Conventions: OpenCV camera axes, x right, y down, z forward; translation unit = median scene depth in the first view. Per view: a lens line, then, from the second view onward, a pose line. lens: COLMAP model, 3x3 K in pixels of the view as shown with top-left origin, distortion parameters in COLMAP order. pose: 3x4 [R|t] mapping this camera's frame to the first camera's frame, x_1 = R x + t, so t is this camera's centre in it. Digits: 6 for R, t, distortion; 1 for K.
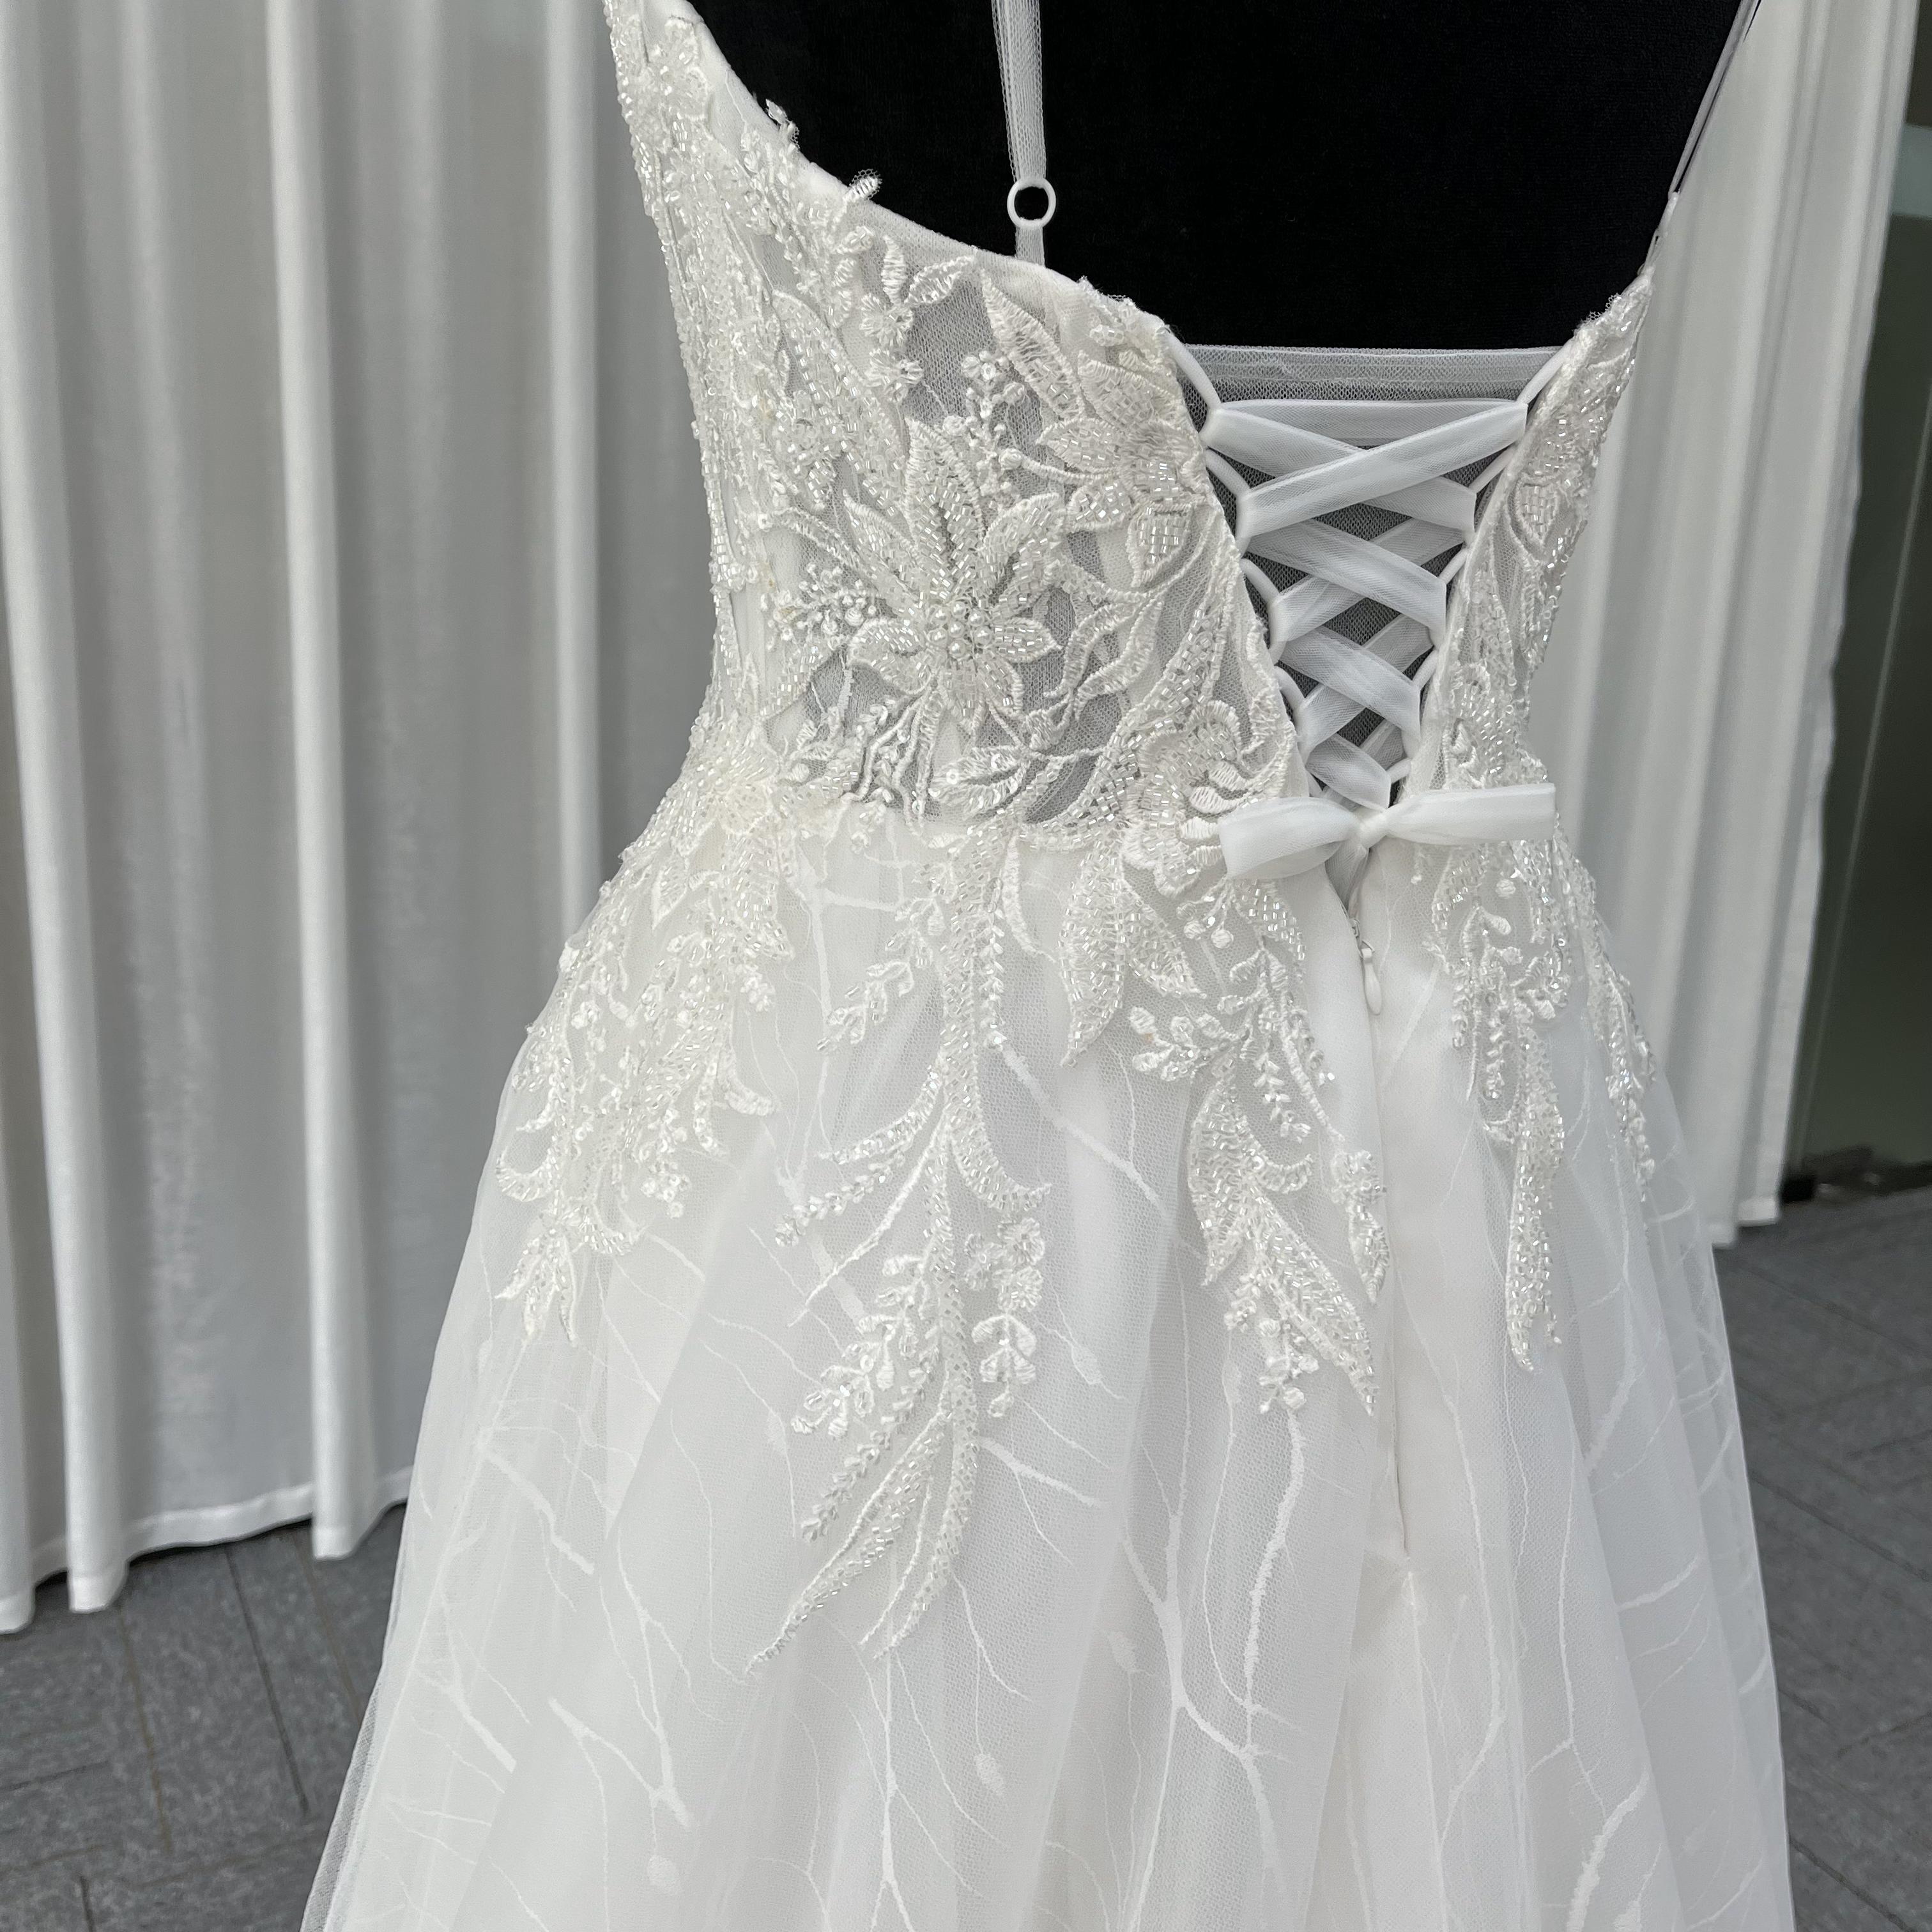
lens RADIAL K [[1967.7, 0, 939.9], [0, 1967.7, 997.8], [0, 0, 1]] dist [0.038492, 0.000000]
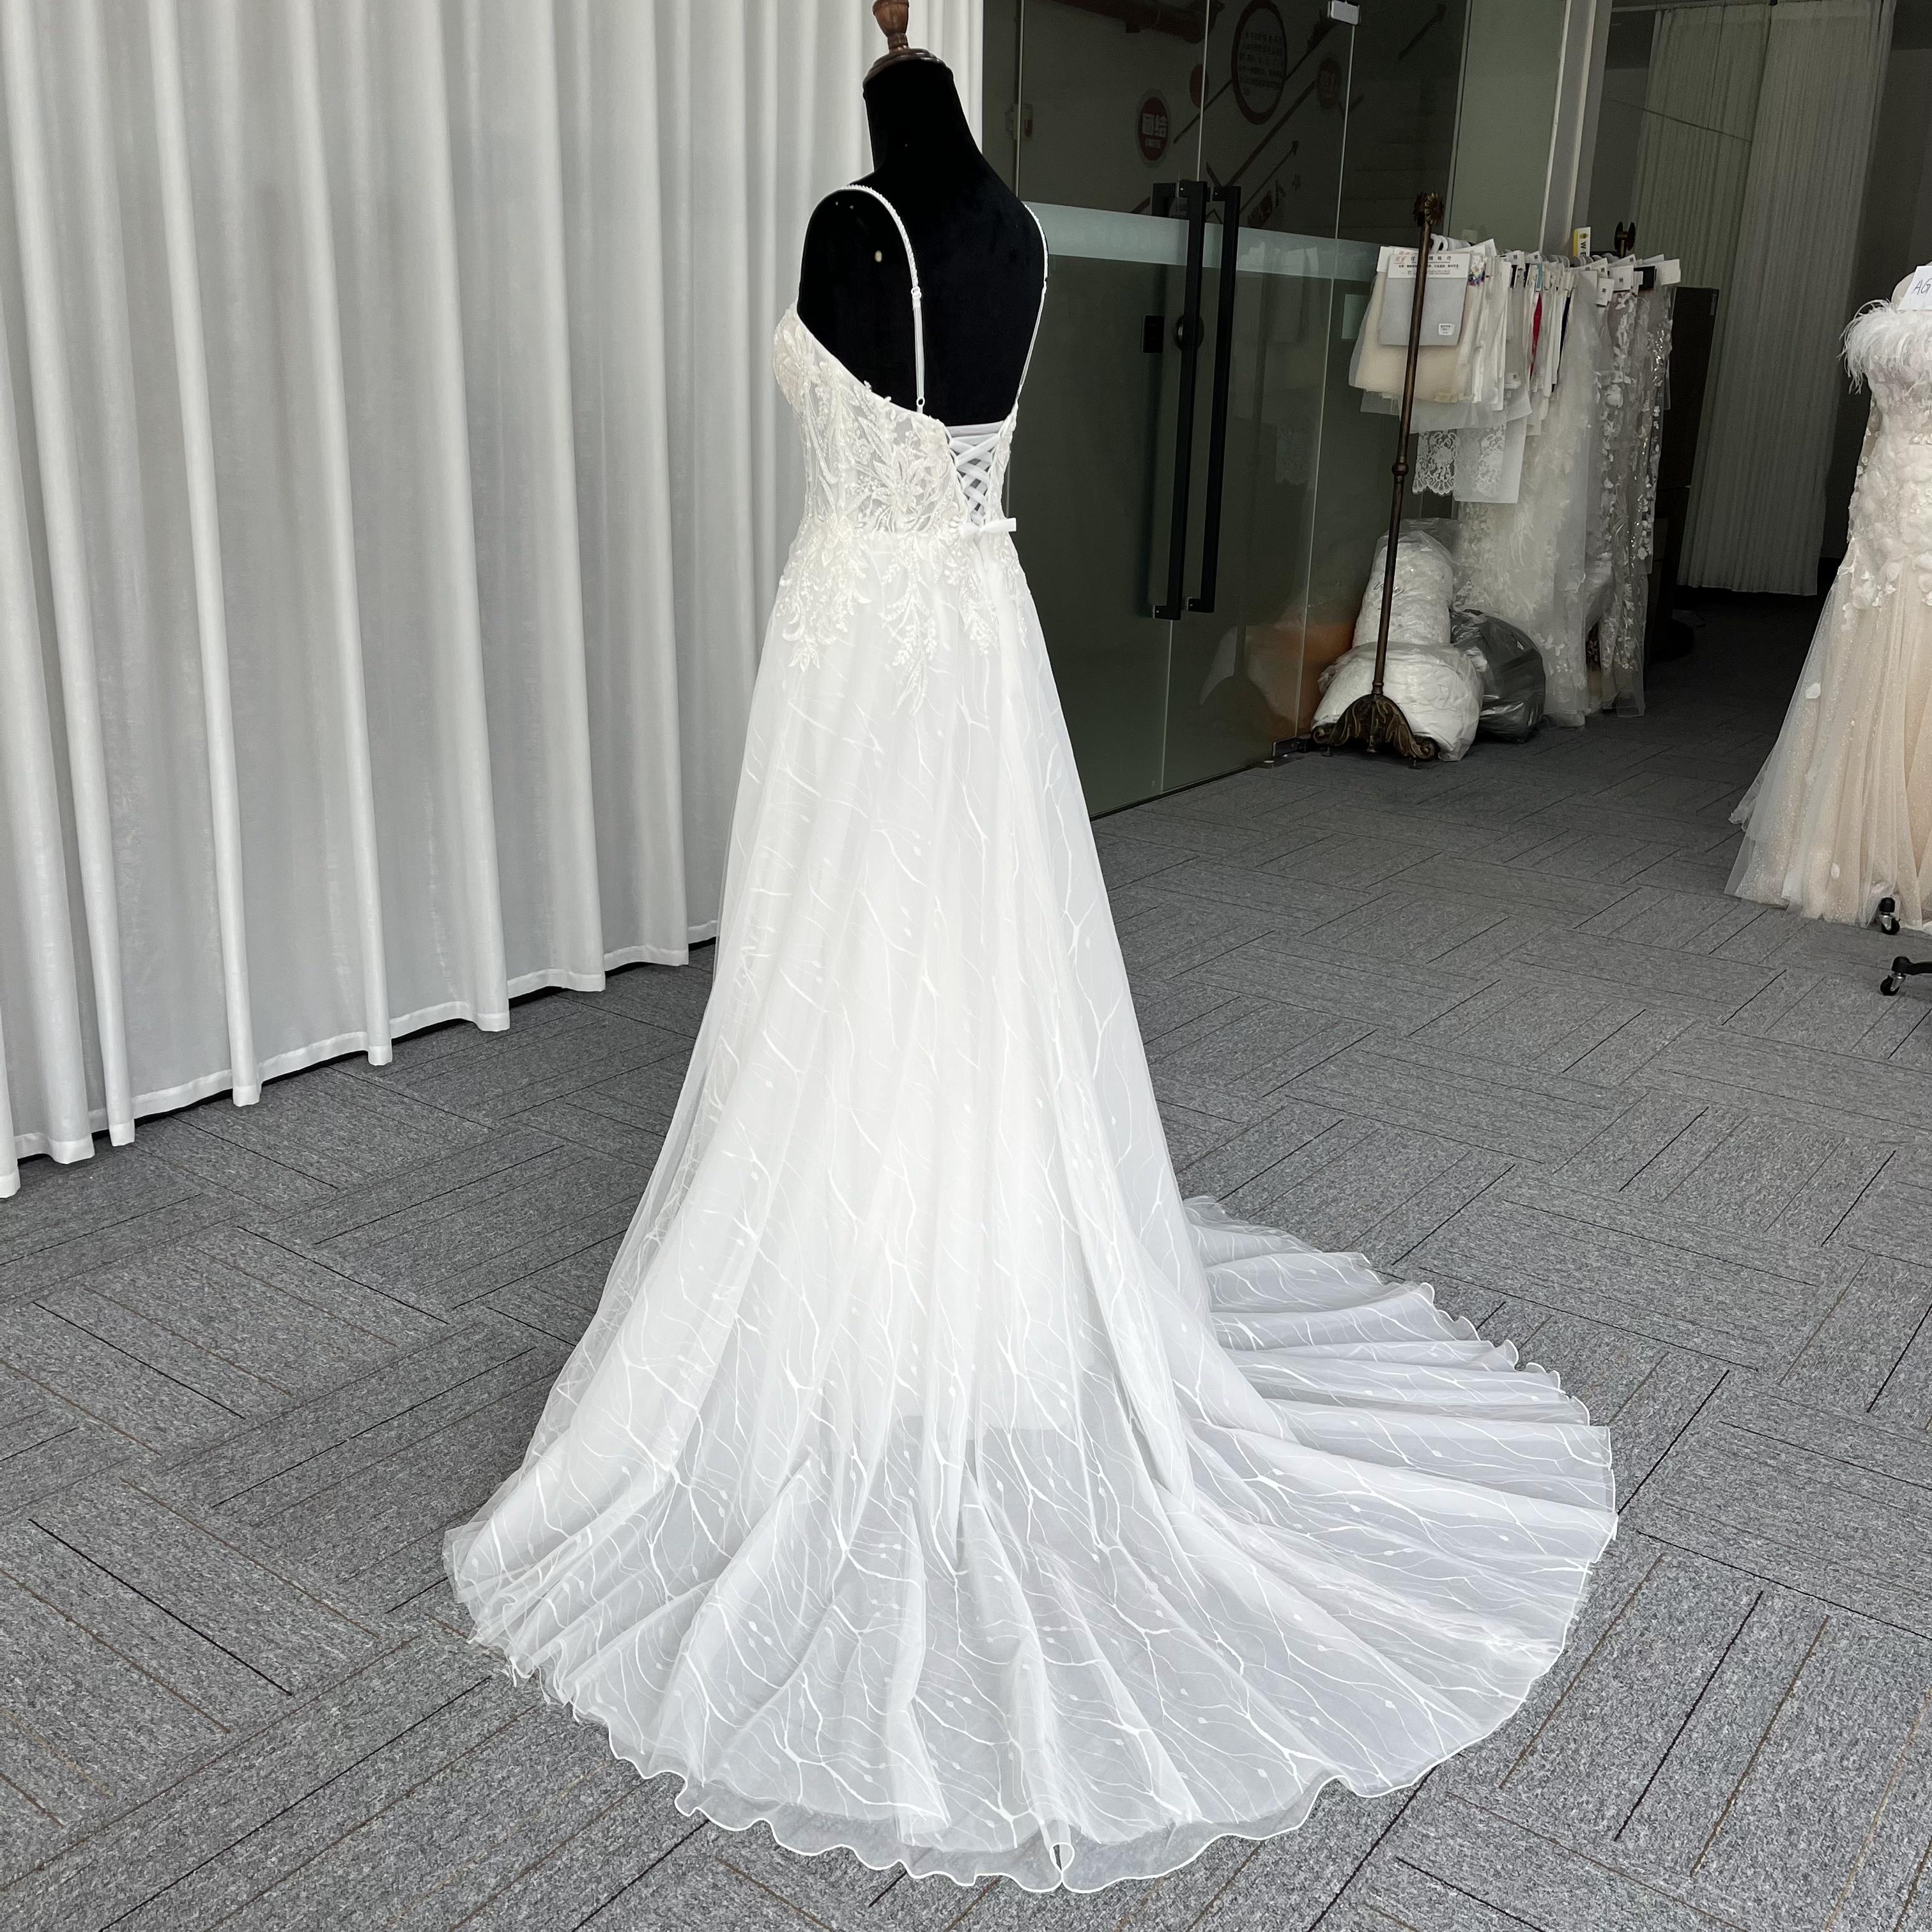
lens RADIAL K [[1967.7, 0, 986.5], [0, 1967.7, 983.3], [0, 0, 1]] dist [0.038492, 0.000000]
pose [[0.889365, -0.153534, 0.430647, -1.958667], [0.137703, 0.988143, 0.067909, 0.663796], [-0.435967, -0.001095, 0.899962, -3.213791]]
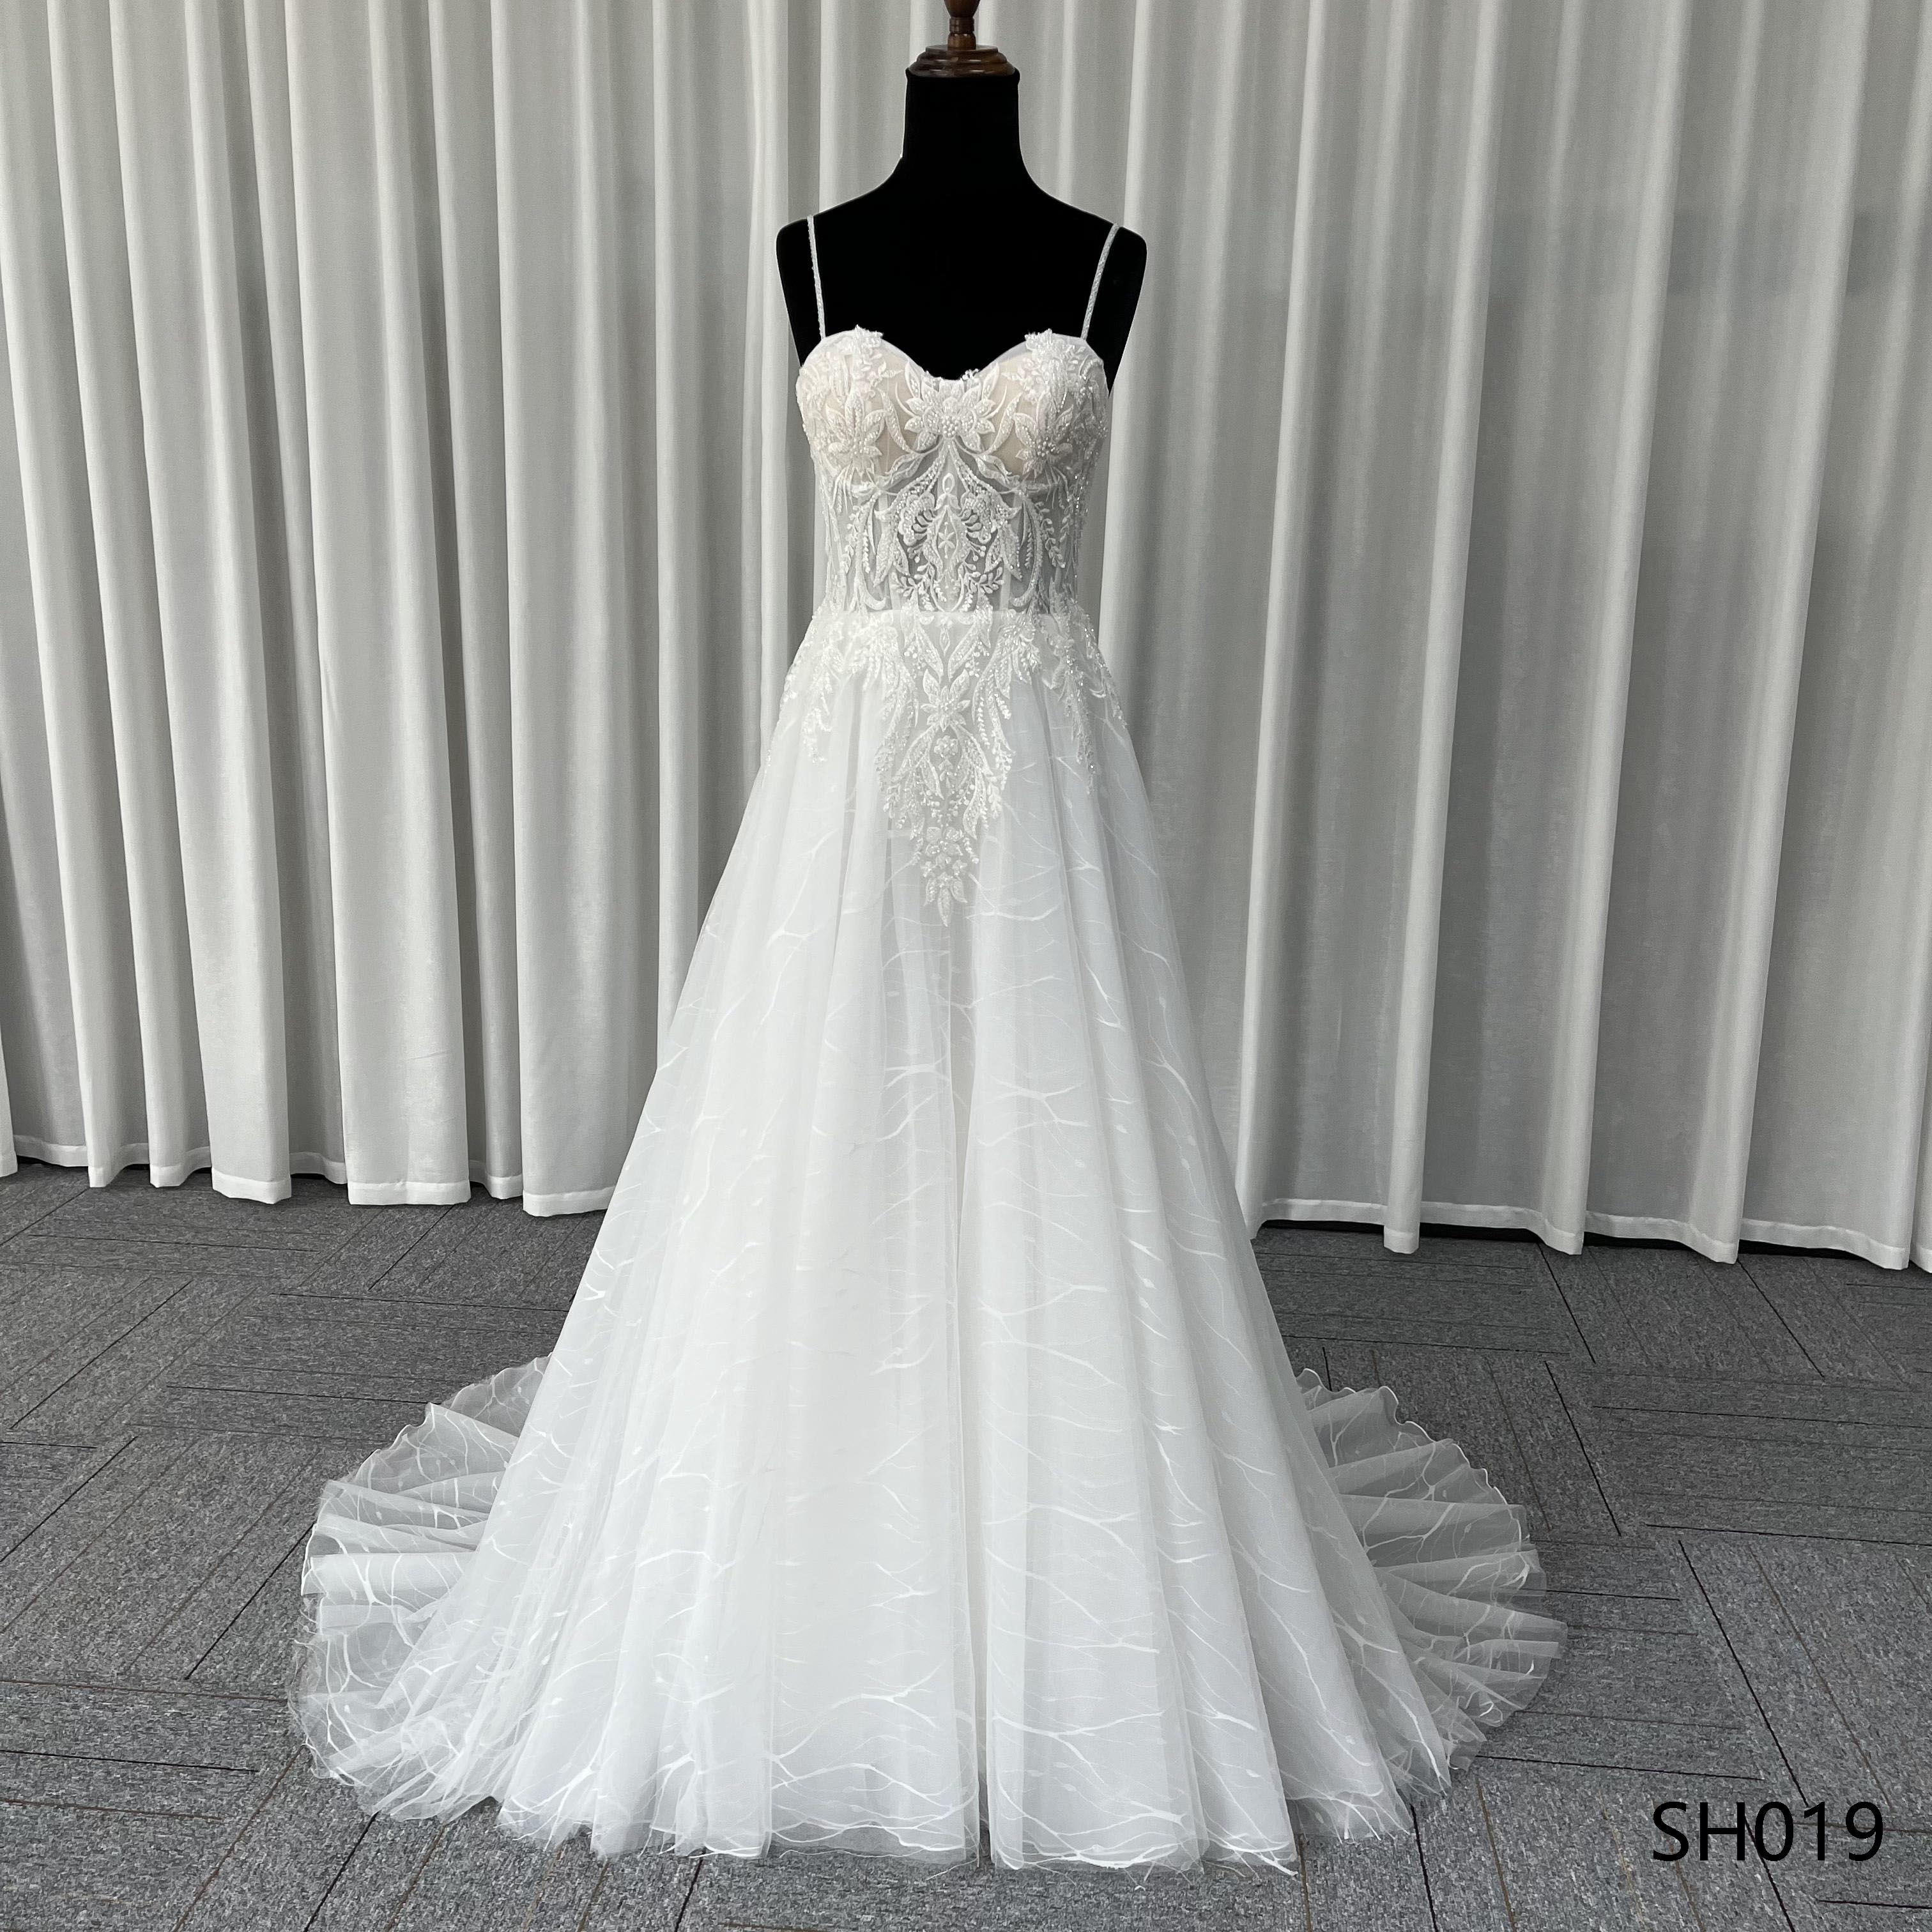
lens RADIAL K [[1967.7, 0, 972.4], [0, 1967.7, 973.7], [0, 0, 1]] dist [0.038492, 0.000000]
pose [[0.844643, 0.113051, -0.523257, 1.927617], [-0.146256, 0.988993, -0.022412, 0.544570], [0.514964, 0.095459, 0.851880, -1.760403]]
